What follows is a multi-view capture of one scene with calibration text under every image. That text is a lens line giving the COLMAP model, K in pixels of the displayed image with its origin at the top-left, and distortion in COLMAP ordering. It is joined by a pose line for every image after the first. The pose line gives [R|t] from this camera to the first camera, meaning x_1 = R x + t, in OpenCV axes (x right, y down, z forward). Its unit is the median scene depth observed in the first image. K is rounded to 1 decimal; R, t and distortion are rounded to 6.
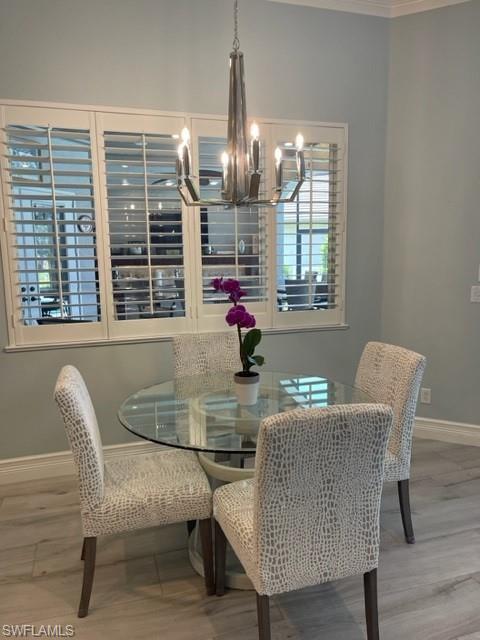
lens RADIAL K [[474.0, 0, 240.0], [0, 474.0, 320.0], [0, 0, 1]] dist [0.060469, -0.001484]
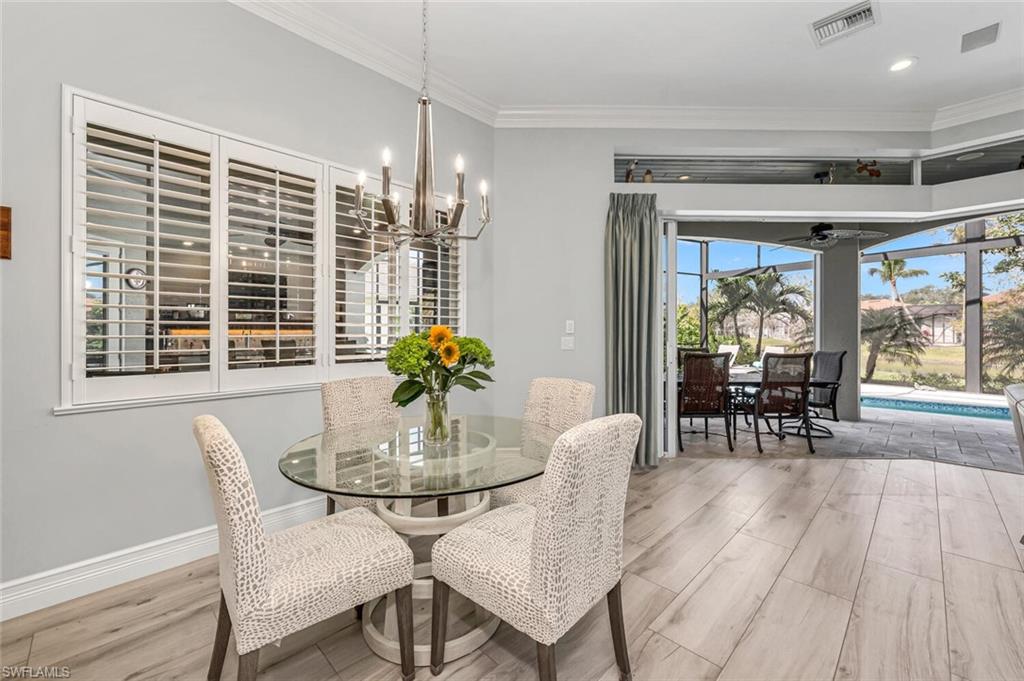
lens RADIAL K [[393.9, 0, 514.4], [0, 393.9, 328.7], [0, 0, 1]] dist [-0.011778, -0.000098]
pose [[0.882348, 0.020150, 0.470165, -0.243175], [0.044422, 0.991056, -0.125839, 0.066896], [-0.468496, 0.131919, 0.873561, 0.244384]]
